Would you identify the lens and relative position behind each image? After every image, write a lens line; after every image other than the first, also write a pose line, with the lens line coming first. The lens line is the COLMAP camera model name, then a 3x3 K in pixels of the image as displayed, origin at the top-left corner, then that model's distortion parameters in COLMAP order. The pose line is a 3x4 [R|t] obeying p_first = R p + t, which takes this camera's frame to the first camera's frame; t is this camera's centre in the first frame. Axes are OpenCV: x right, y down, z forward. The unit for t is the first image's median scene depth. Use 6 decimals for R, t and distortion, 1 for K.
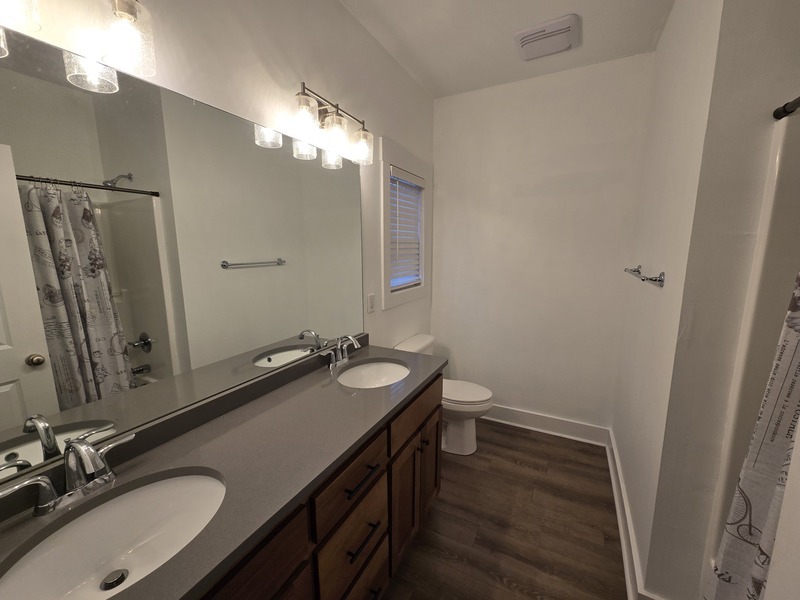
lens RADIAL K [[326.6, 0, 408.1], [0, 326.6, 294.7], [0, 0, 1]] dist [0.001164, -0.000267]
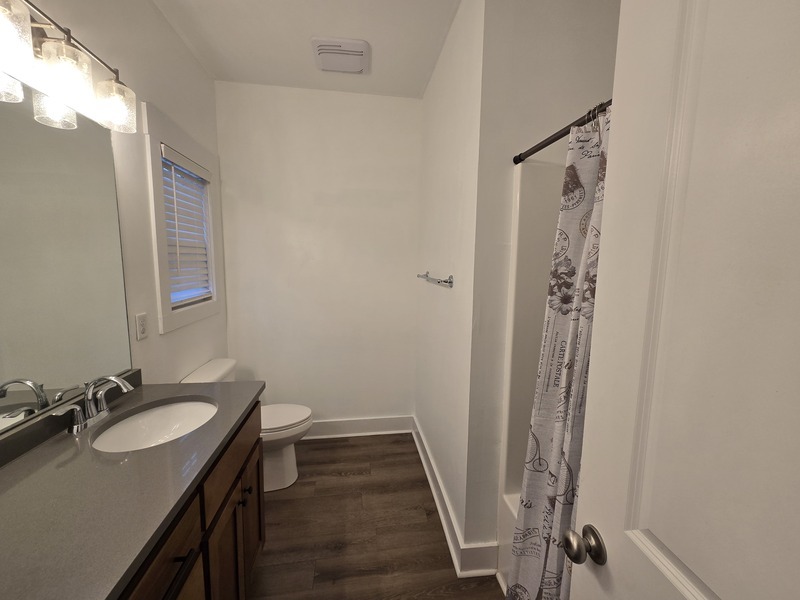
lens RADIAL K [[326.6, 0, 403.5], [0, 326.6, 297.0], [0, 0, 1]] dist [0.001164, -0.000267]
pose [[0.815382, -0.049834, 0.576774, -0.062856], [0.069125, 0.997541, -0.011533, 0.011542], [-0.574782, 0.049274, 0.816822, 0.087313]]
